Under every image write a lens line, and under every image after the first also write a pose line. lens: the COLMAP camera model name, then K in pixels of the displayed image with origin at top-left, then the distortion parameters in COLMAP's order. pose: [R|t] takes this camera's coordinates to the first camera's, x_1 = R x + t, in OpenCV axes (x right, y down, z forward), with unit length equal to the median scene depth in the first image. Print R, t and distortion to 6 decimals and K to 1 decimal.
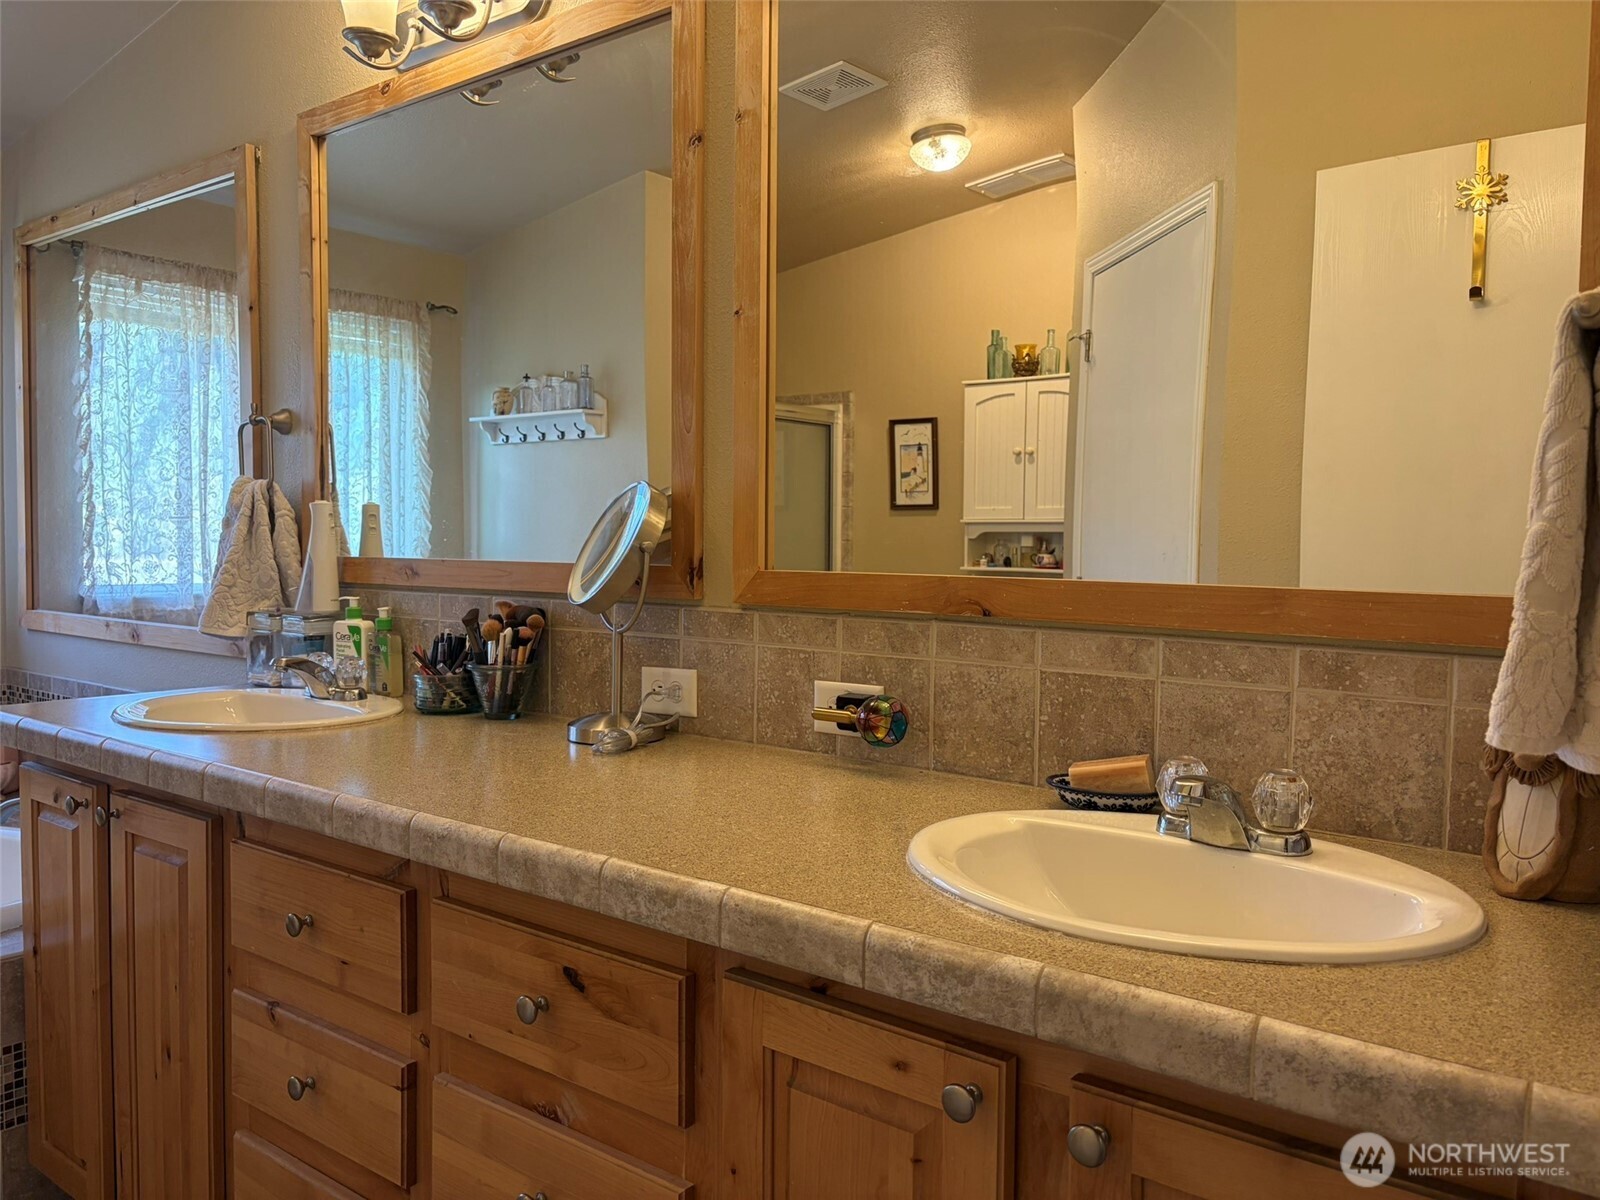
lens RADIAL K [[1202.6, 0, 806.1], [0, 1202.6, 604.3], [0, 0, 1]] dist [0.009971, -0.007853]
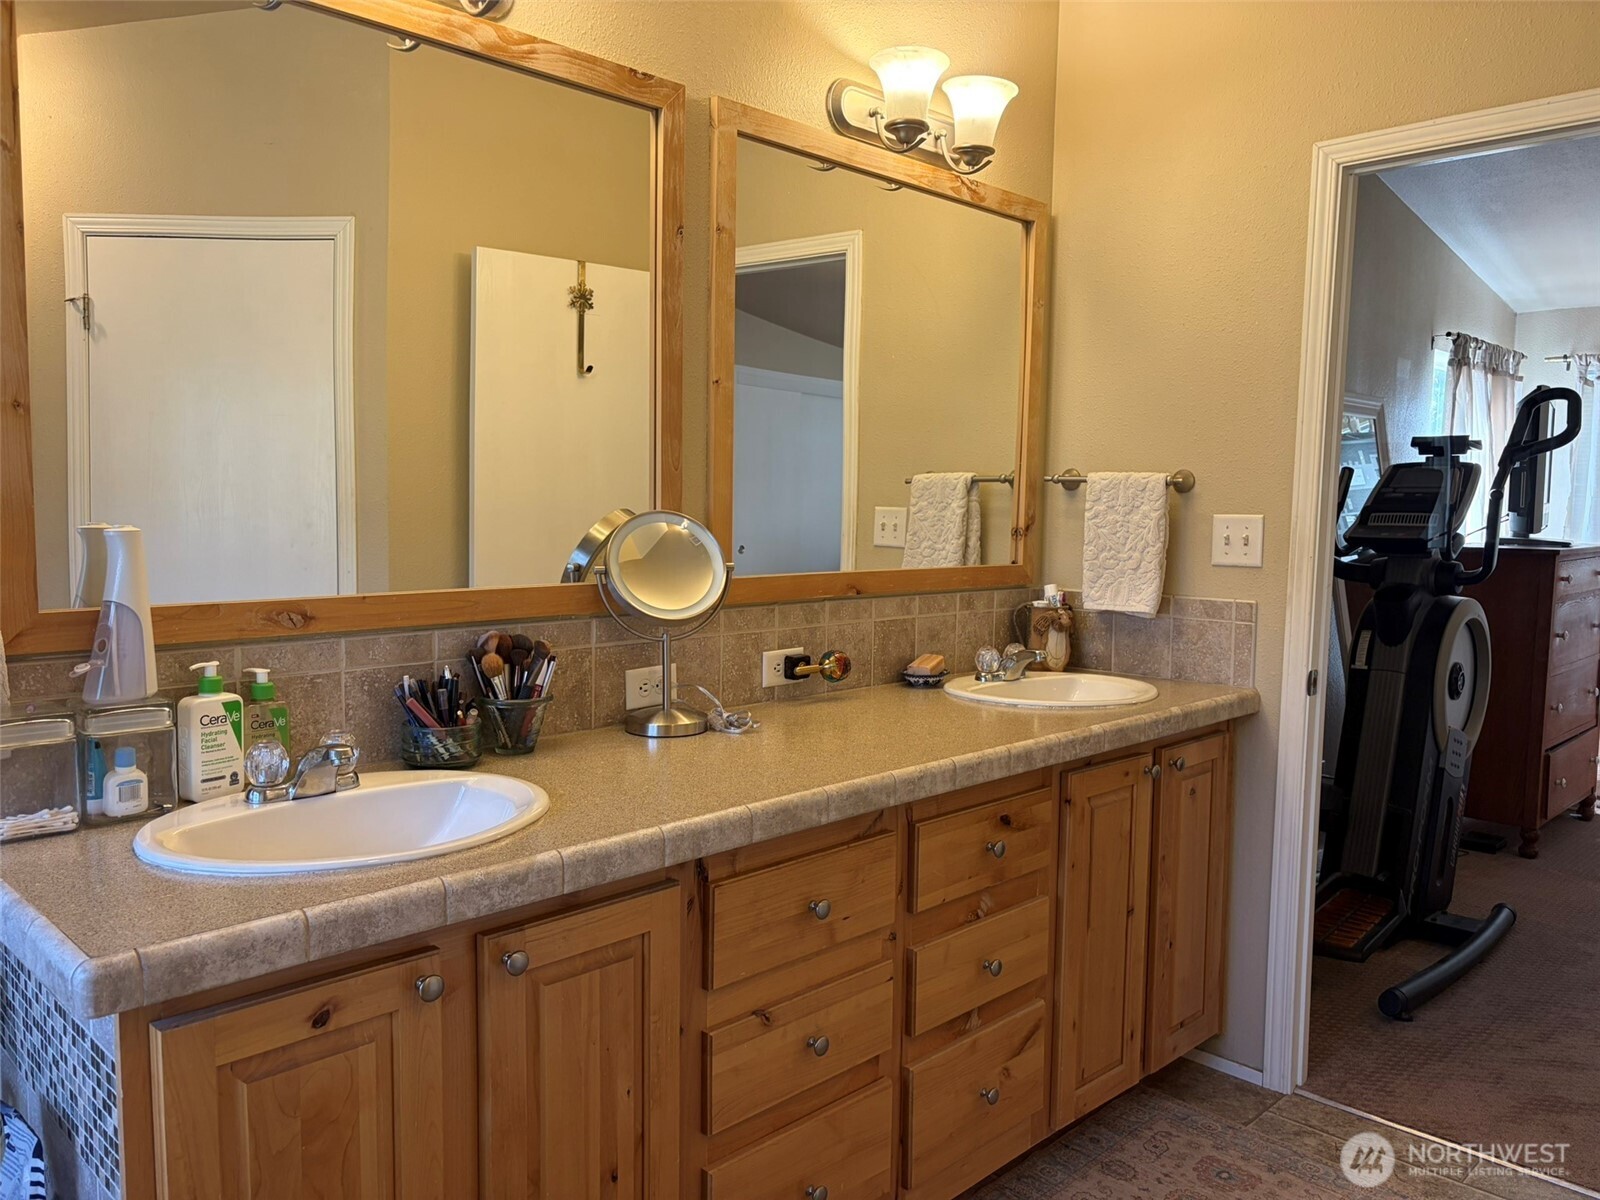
lens RADIAL K [[1202.6, 0, 806.1], [0, 1202.6, 604.3], [0, 0, 1]] dist [0.009971, -0.007853]
pose [[0.135125, -0.097326, 0.986037, -1.392113], [0.042199, 0.994826, 0.092410, -0.123030], [-0.989930, 0.029123, 0.138533, 0.759357]]
